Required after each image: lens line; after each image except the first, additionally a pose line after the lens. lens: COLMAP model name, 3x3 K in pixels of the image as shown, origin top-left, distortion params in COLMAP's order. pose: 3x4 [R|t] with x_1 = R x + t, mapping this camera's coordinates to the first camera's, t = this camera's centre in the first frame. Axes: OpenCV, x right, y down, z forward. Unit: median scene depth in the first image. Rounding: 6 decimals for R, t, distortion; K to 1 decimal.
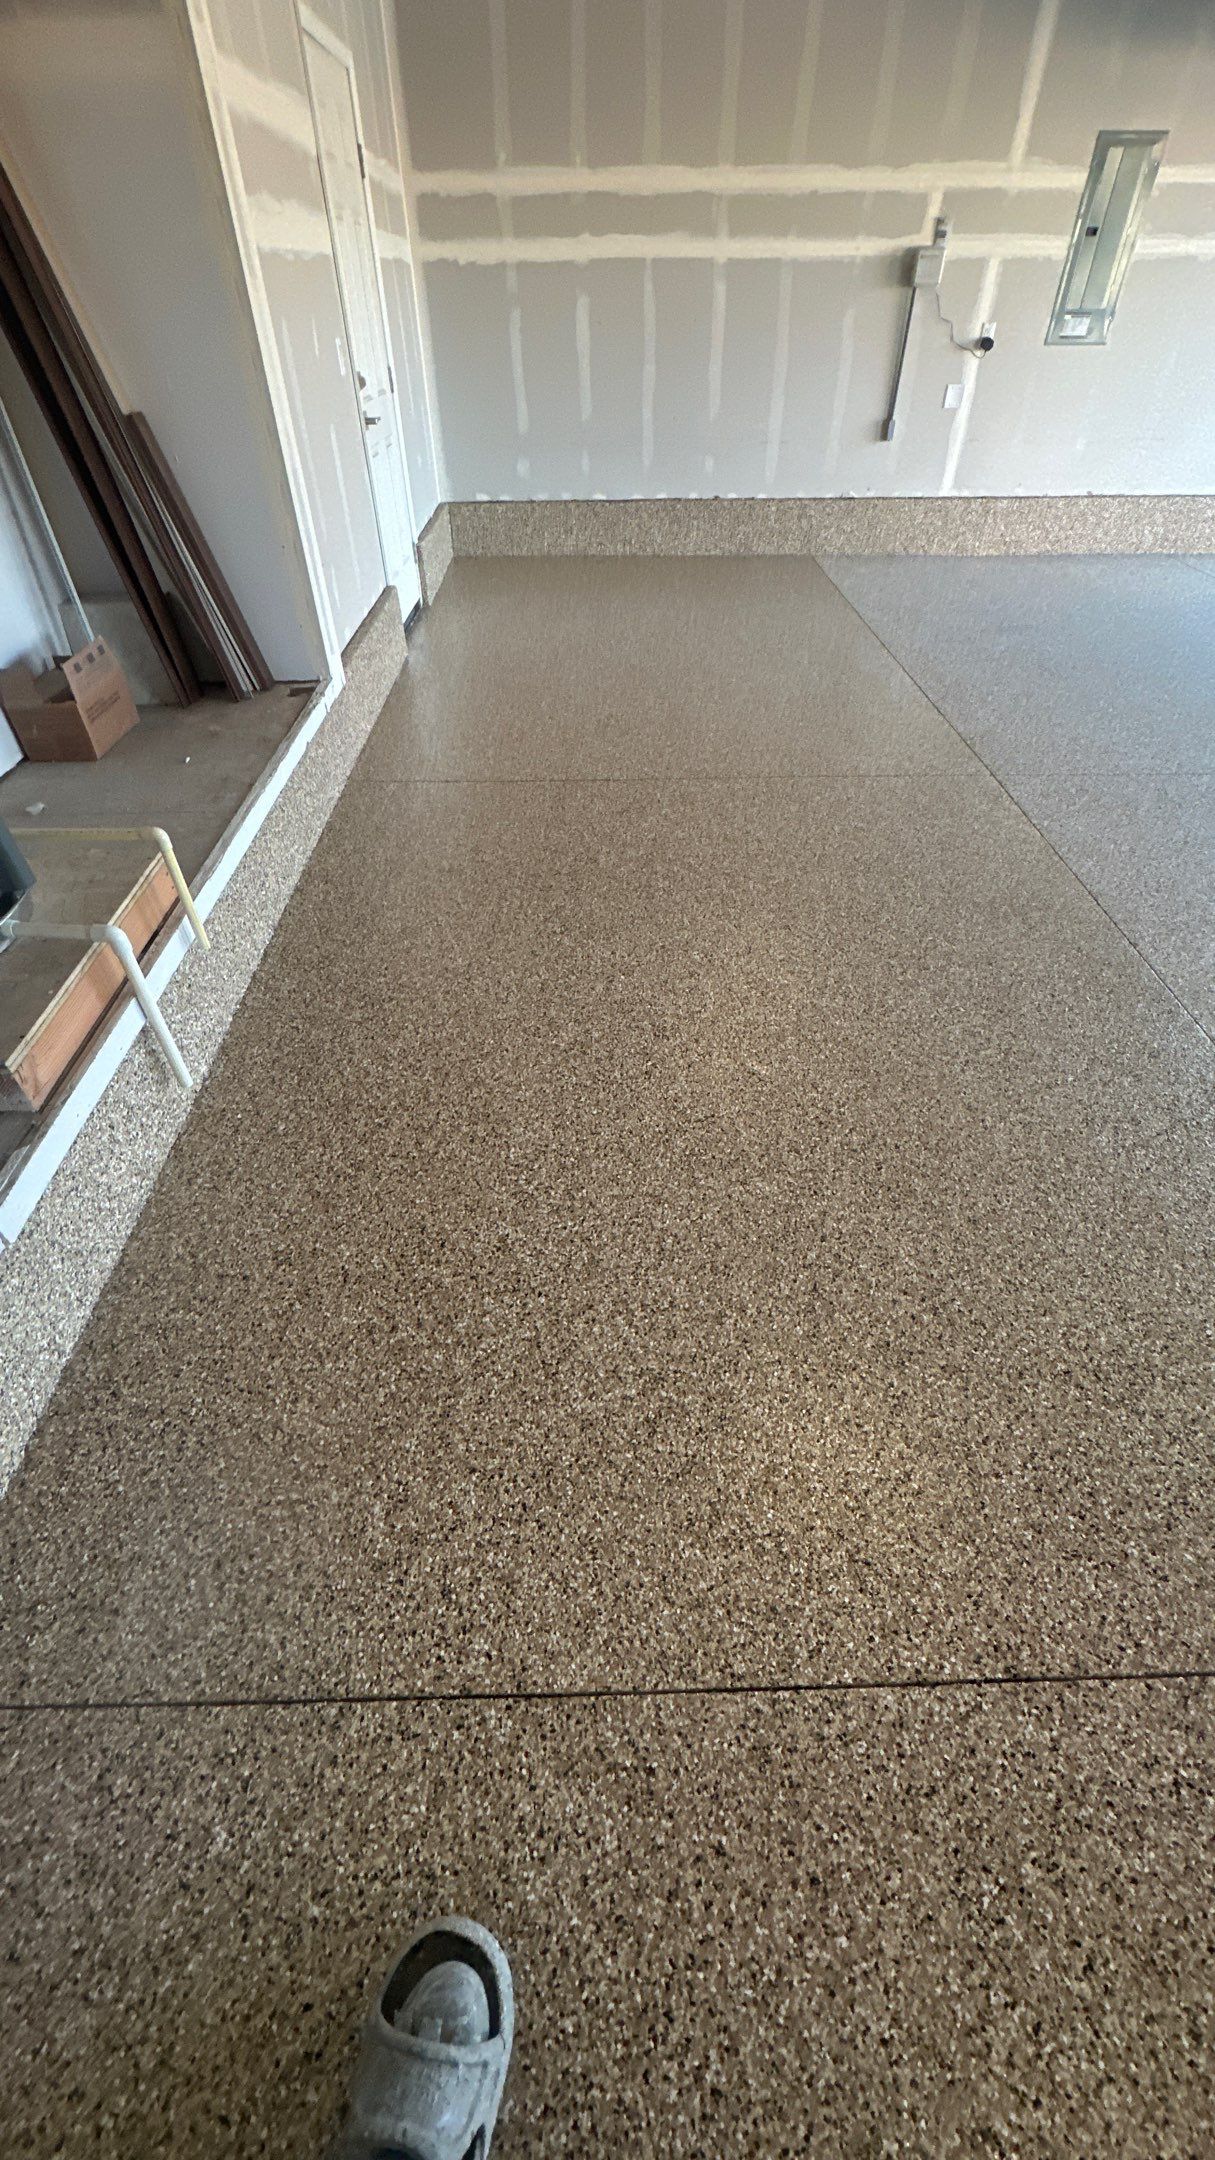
lens RADIAL K [[851.5, 0, 611.6], [0, 851.5, 1084.0], [0, 0, 1]] dist [-0.004966, 0.000627]
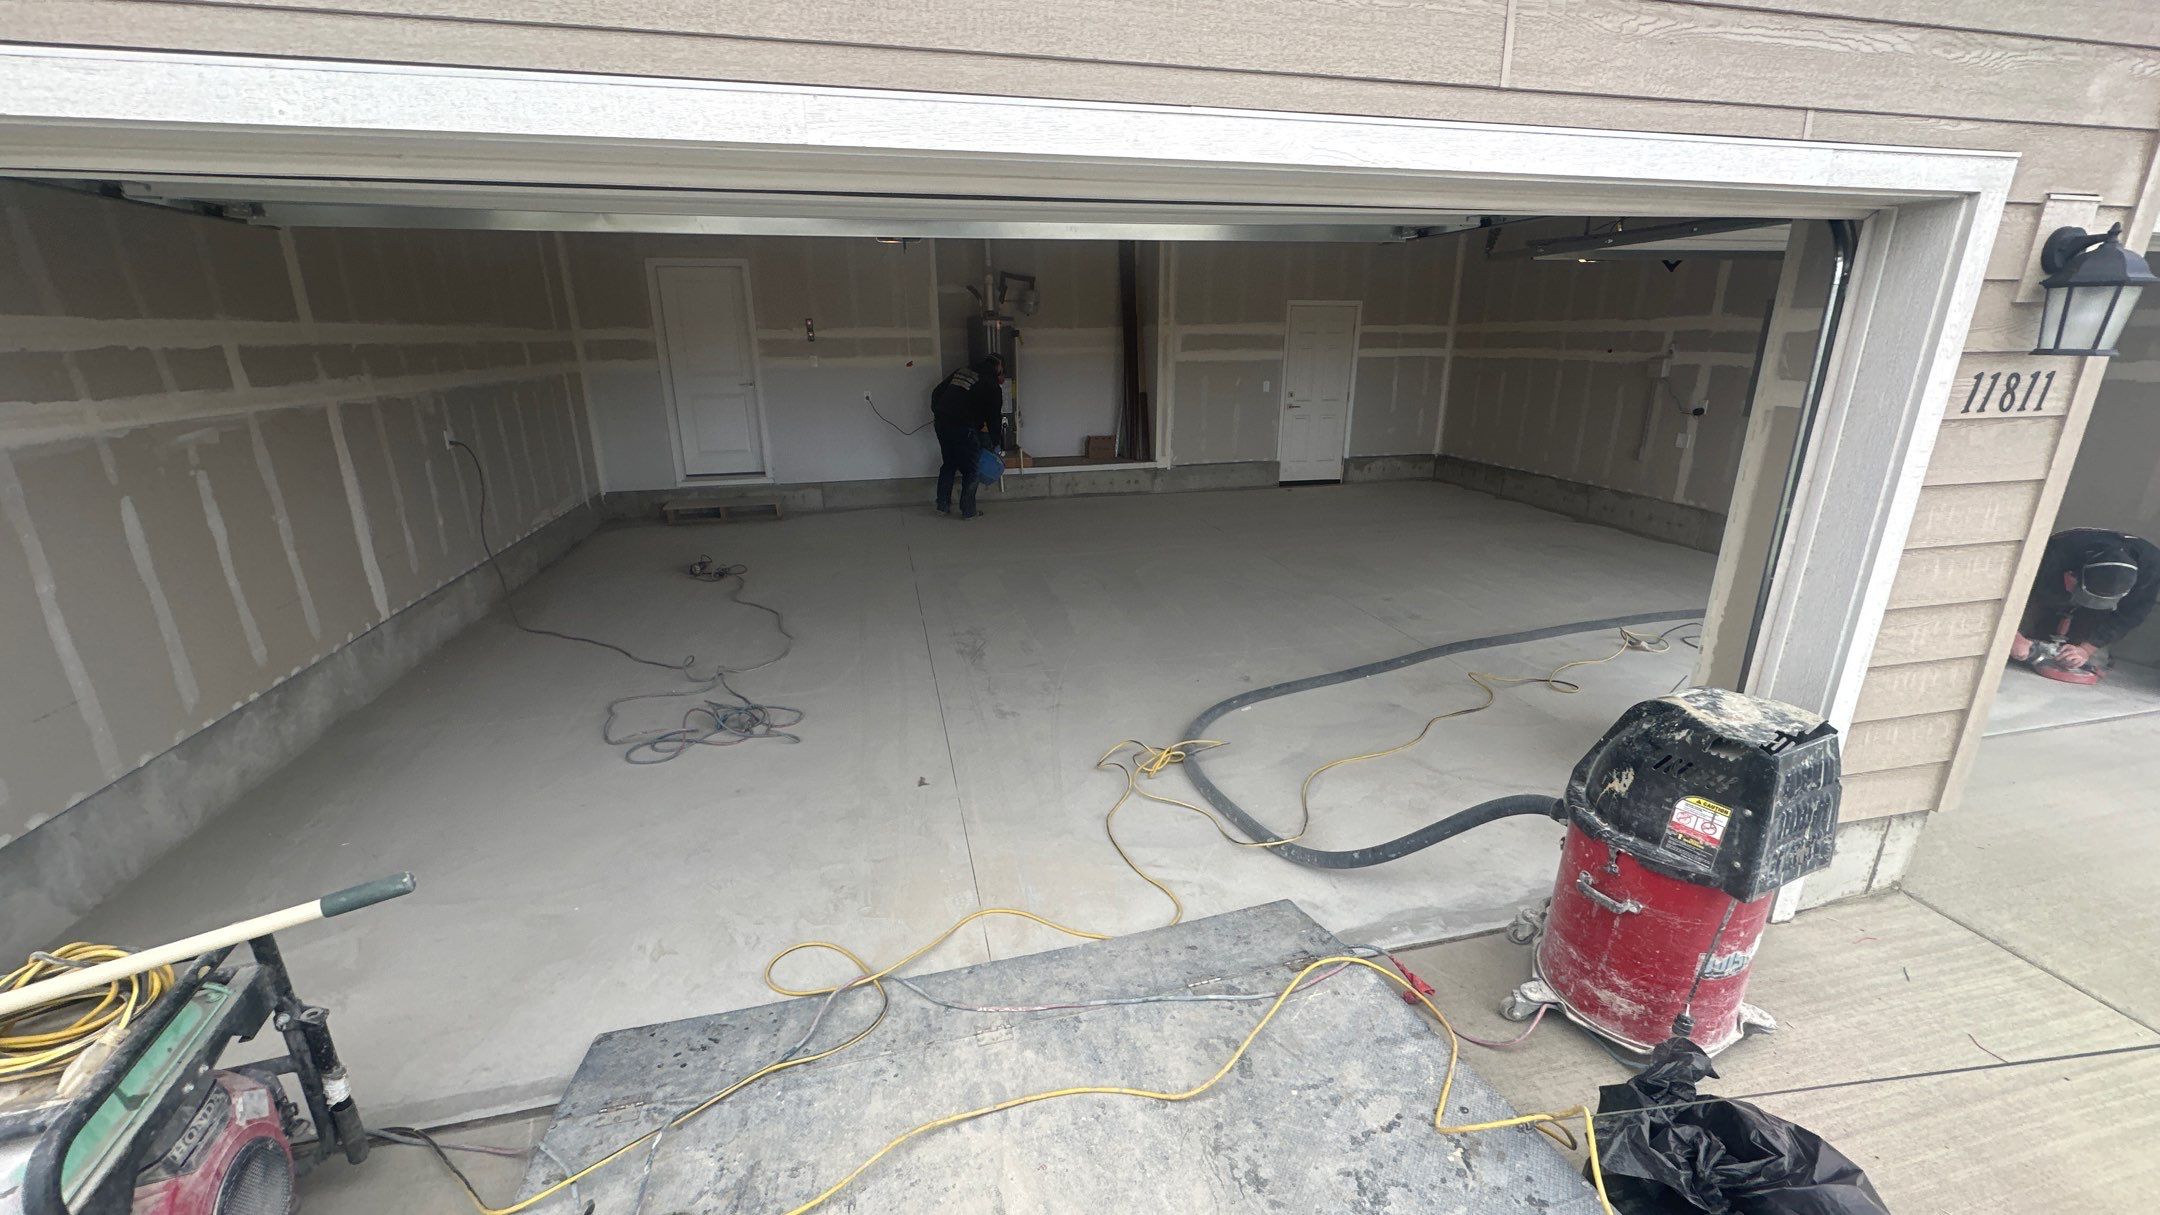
lens RADIAL K [[851.5, 0, 1080.0], [0, 851.5, 618.2], [0, 0, 1]] dist [-0.004966, 0.000627]
pose [[0.207101, 0.313998, -0.926561, 1.709304], [-0.665219, 0.739652, 0.101970, -0.102601], [0.717351, 0.595248, 0.362060, -0.022343]]
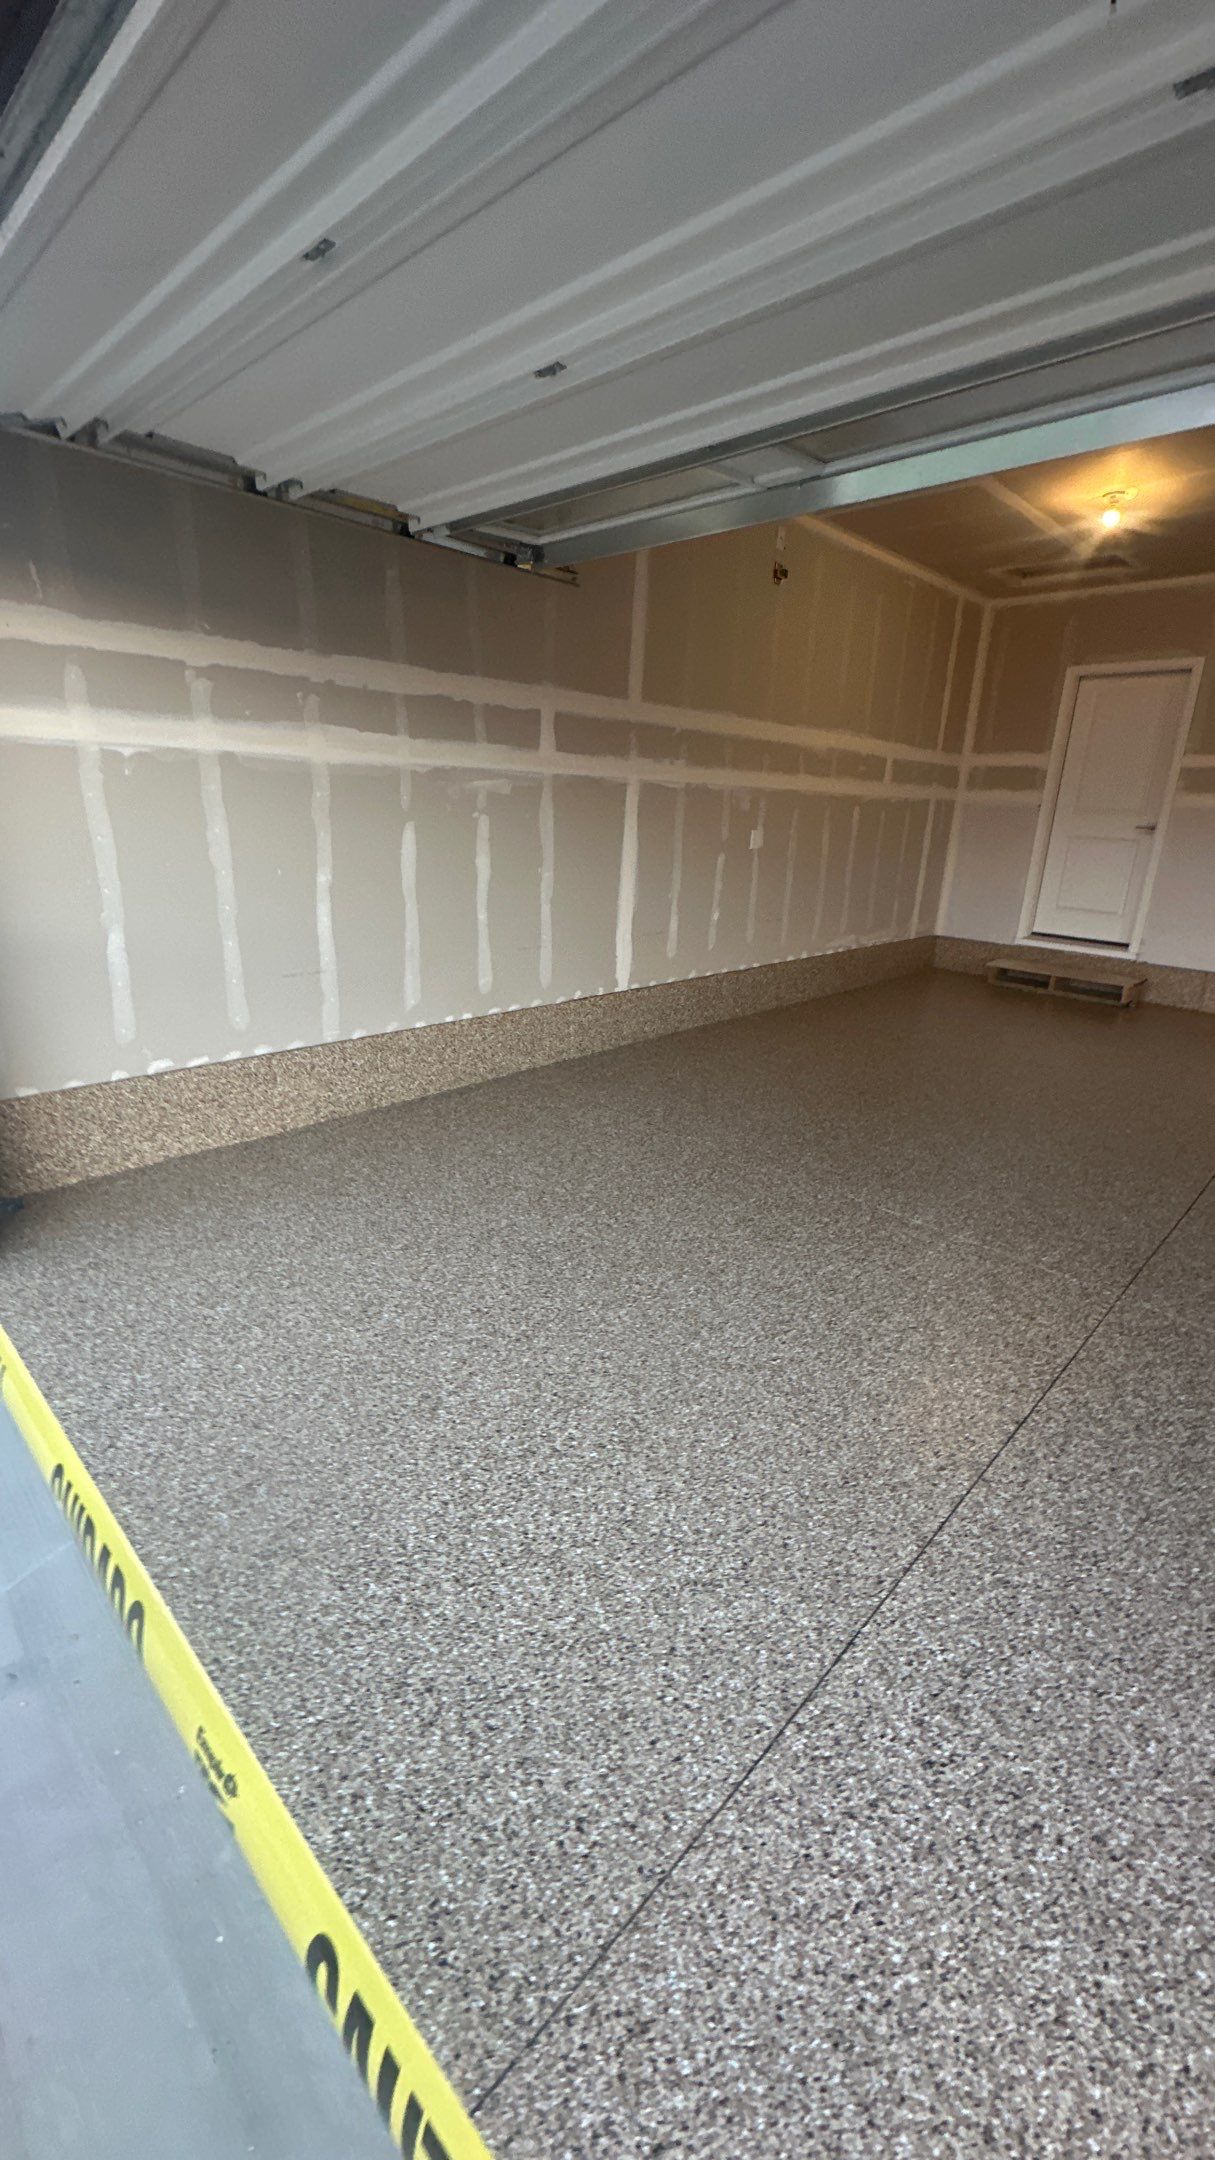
lens RADIAL K [[851.5, 0, 610.0], [0, 851.5, 1082.0], [0, 0, 1]] dist [-0.004966, 0.000627]
pose [[-0.720524, 0.198003, -0.664560, 1.370971], [-0.497711, 0.519639, 0.694449, -0.124715], [0.482834, 0.831126, -0.275864, 0.127499]]
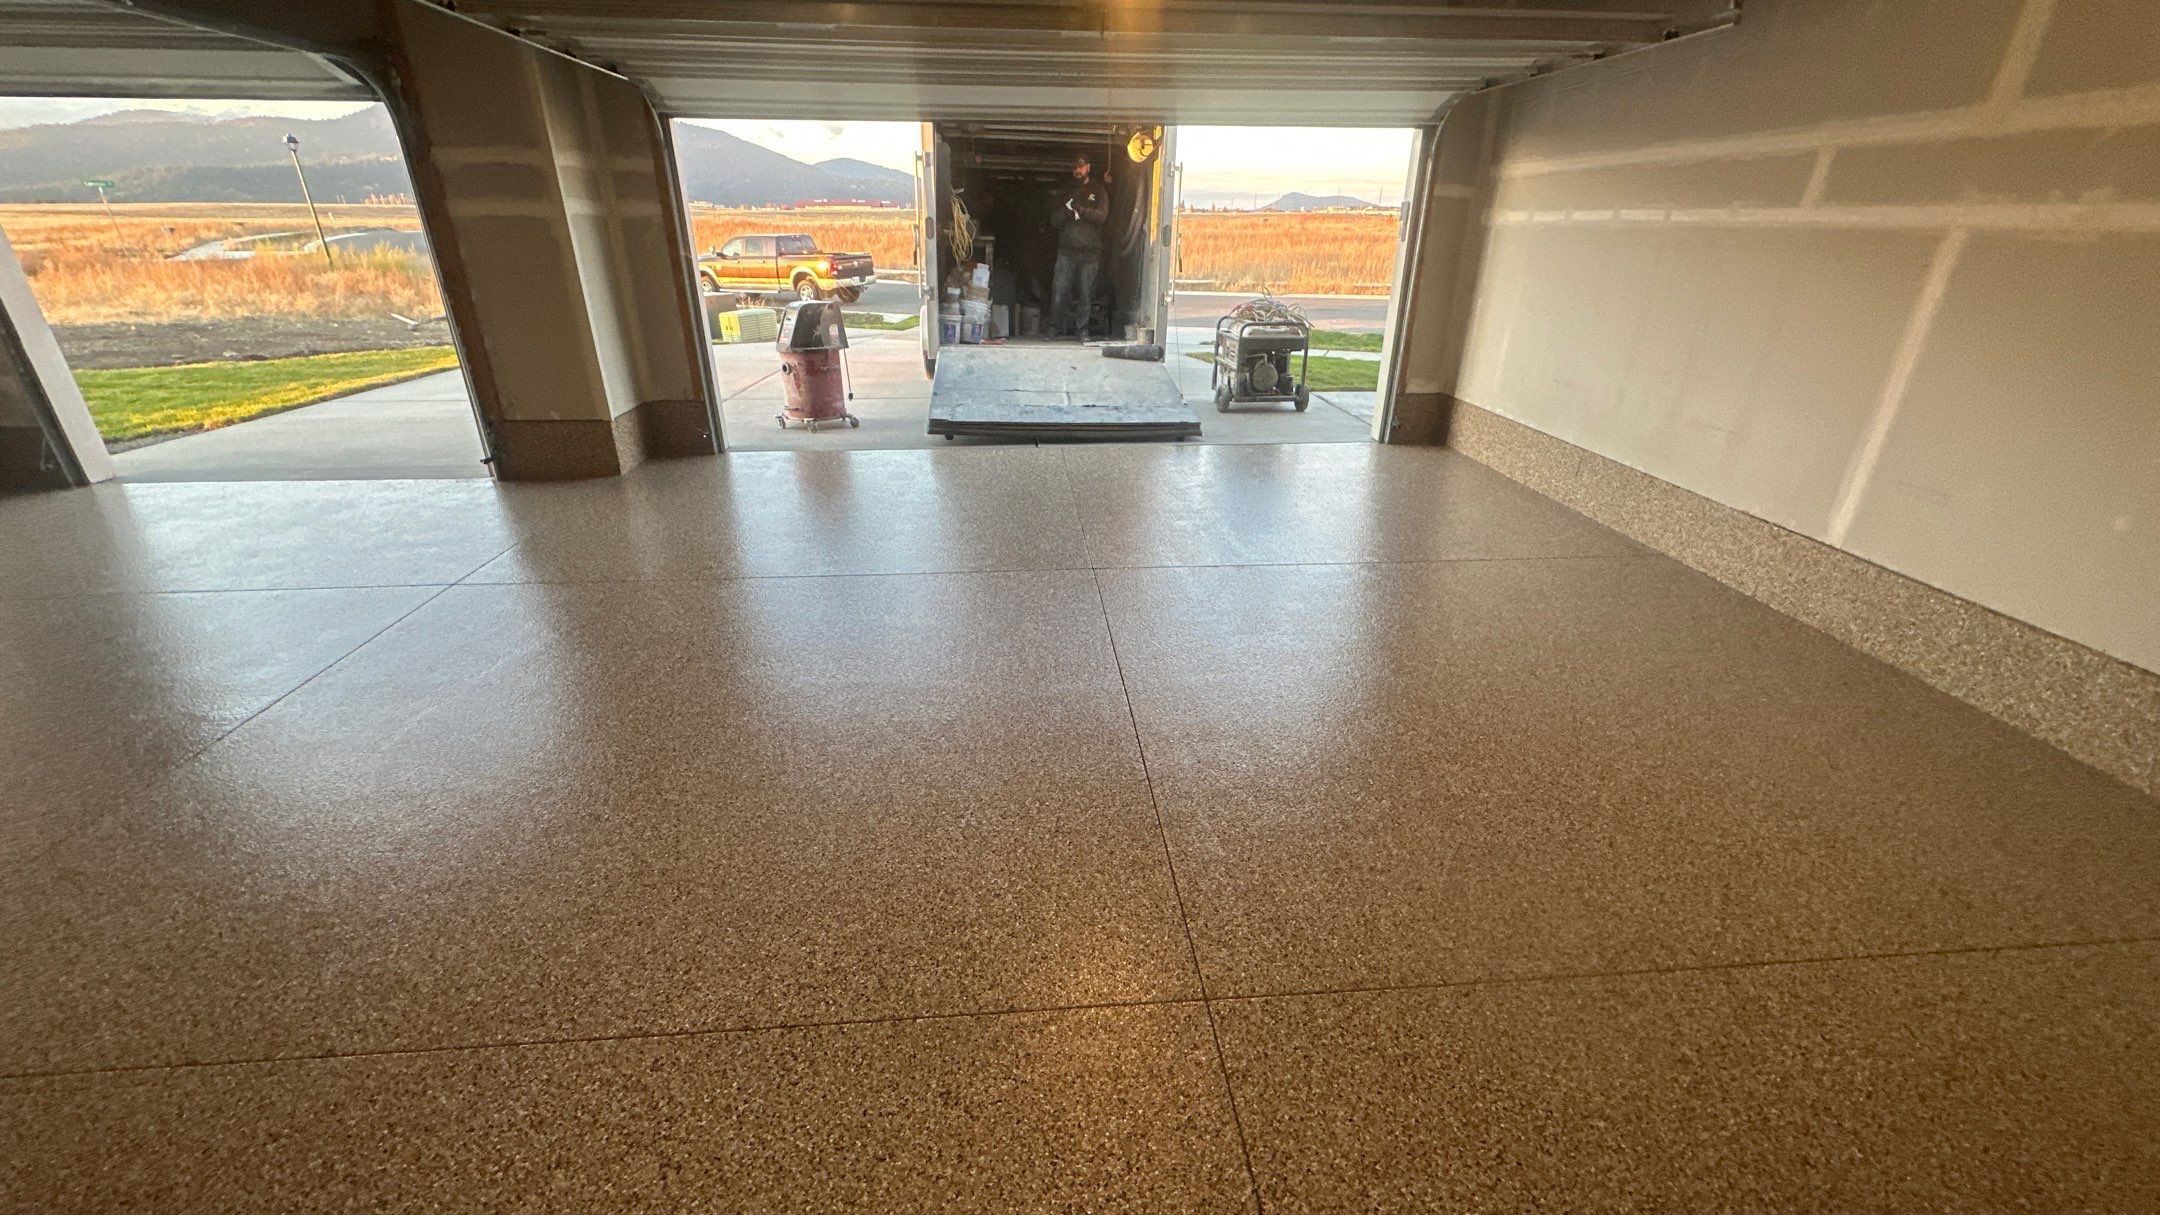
lens RADIAL K [[855.9, 0, 1079.3], [0, 855.9, 607.4], [0, 0, 1]] dist [-0.000217, -0.001055]
pose [[-0.056832, -0.402894, 0.913480, 0.052286], [0.679932, 0.654362, 0.330911, -0.105706], [-0.731069, 0.639911, 0.236752, 0.083927]]
